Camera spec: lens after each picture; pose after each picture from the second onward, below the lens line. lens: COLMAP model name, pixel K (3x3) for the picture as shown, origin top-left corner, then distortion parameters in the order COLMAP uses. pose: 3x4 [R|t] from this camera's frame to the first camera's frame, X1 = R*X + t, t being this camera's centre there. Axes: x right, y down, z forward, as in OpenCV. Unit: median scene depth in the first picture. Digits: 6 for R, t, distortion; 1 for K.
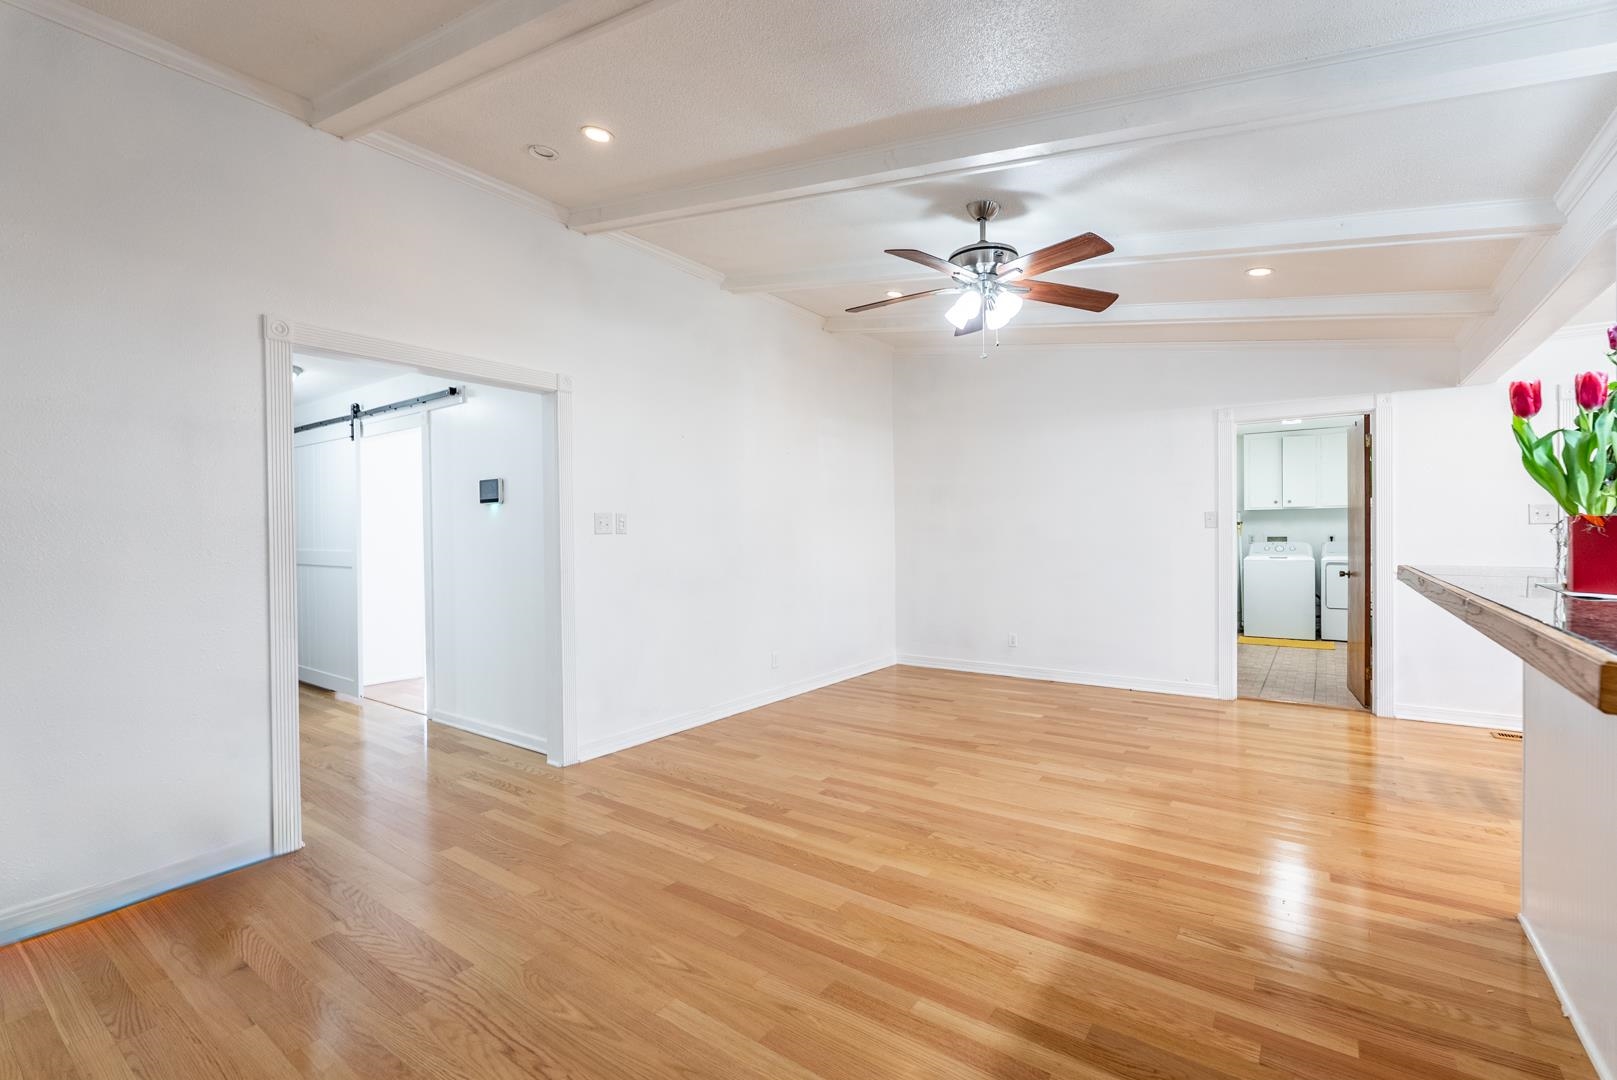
lens RADIAL K [[711.1, 0, 811.1], [0, 711.1, 537.6], [0, 0, 1]] dist [-0.009961, 0.000803]
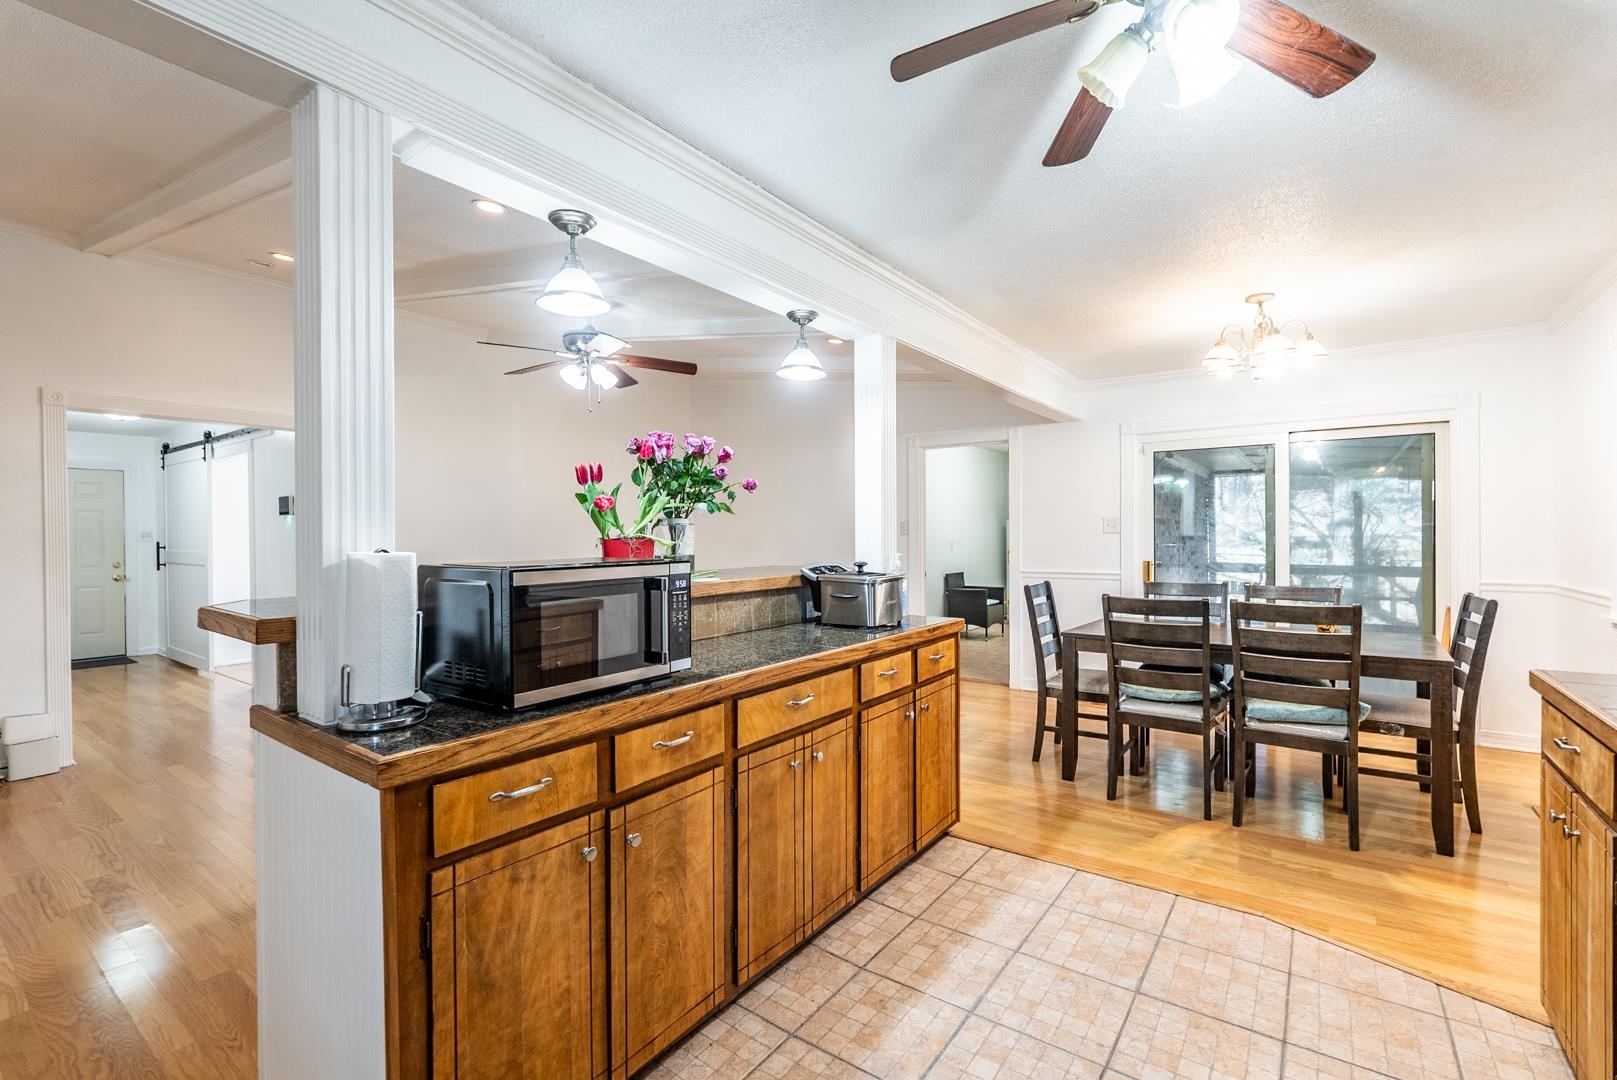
lens RADIAL K [[711.1, 0, 811.1], [0, 711.1, 537.6], [0, 0, 1]] dist [-0.009961, 0.000803]
pose [[0.999998, 0.001871, -0.001171, 0.692823], [-0.001871, 0.999998, 0.000181, -0.014804], [0.001172, -0.000179, 0.999999, -0.368409]]
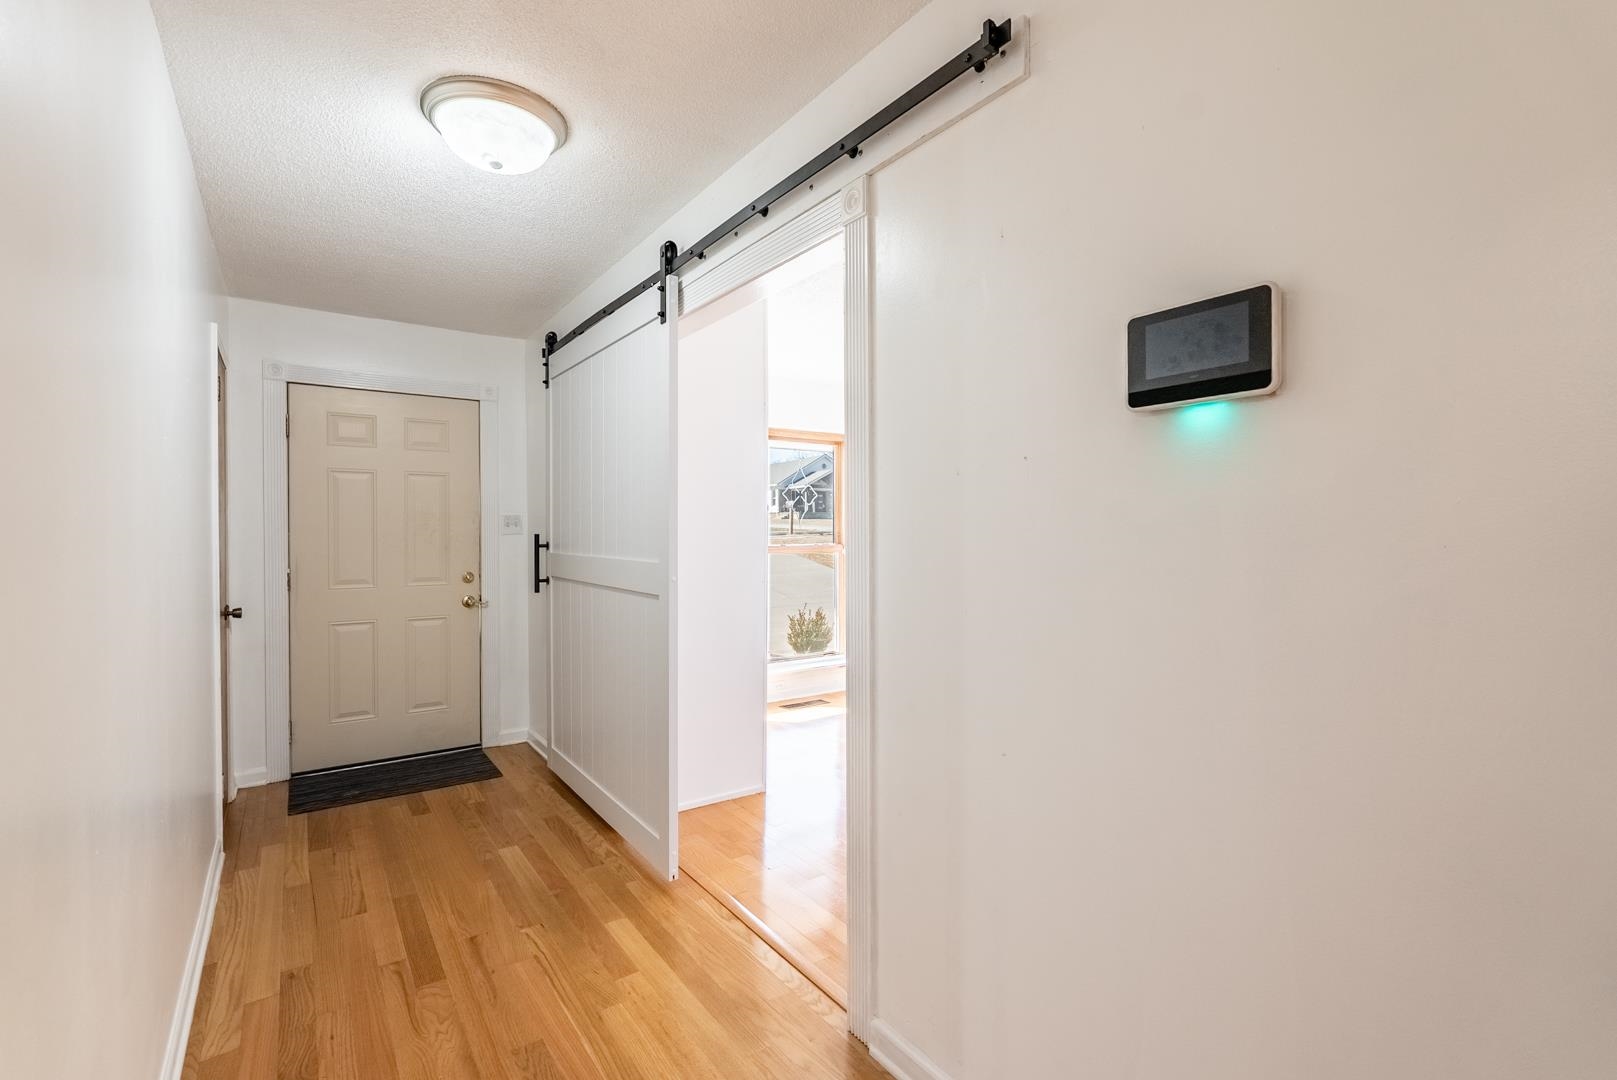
lens RADIAL K [[732.8, 0, 809.4], [0, 732.8, 535.0], [0, 0, 1]] dist [0.000357, 0.000037]
pose [[0.945925, 0.007221, -0.324305, -0.709637], [-0.006464, 0.999973, 0.003412, -0.001279], [0.324321, -0.001131, 0.945946, 1.022326]]
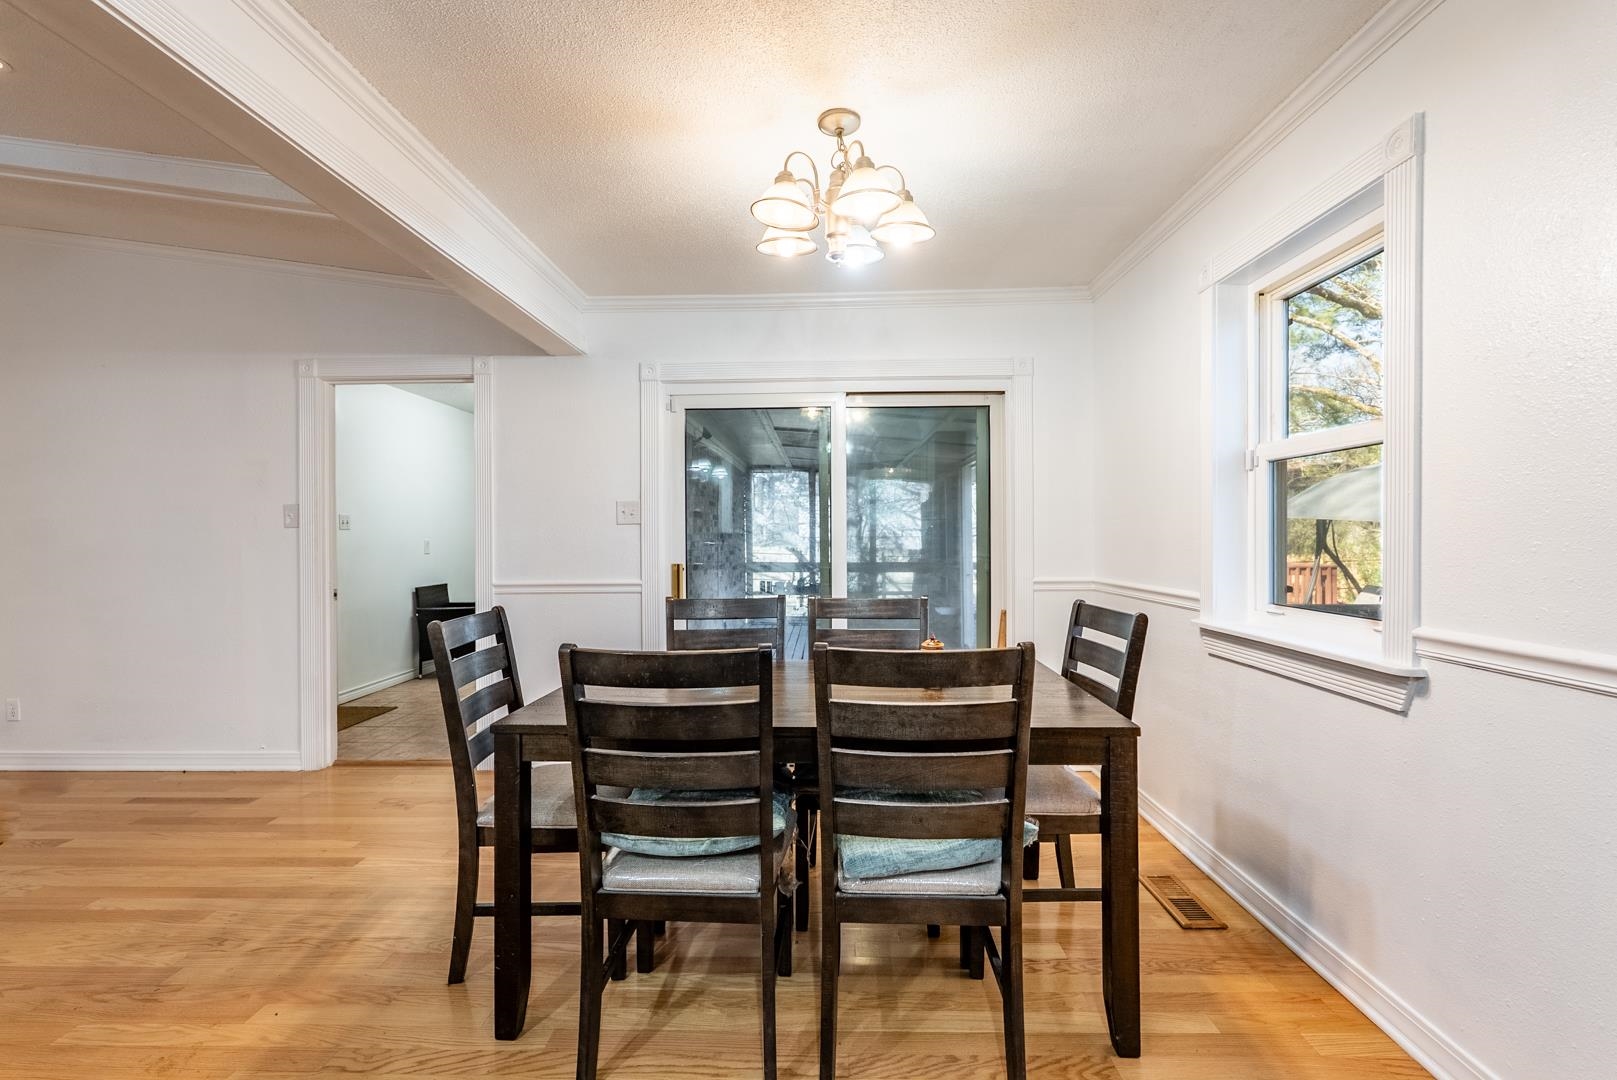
lens RADIAL K [[715.3, 0, 812.3], [0, 715.3, 537.8], [0, 0, 1]] dist [-0.003270, -0.000189]
pose [[0.819917, 0.000428, 0.572482, 0.994309], [0.001874, 0.999992, -0.003431, 0.000542], [-0.572480, 0.003886, 0.819910, 0.216389]]
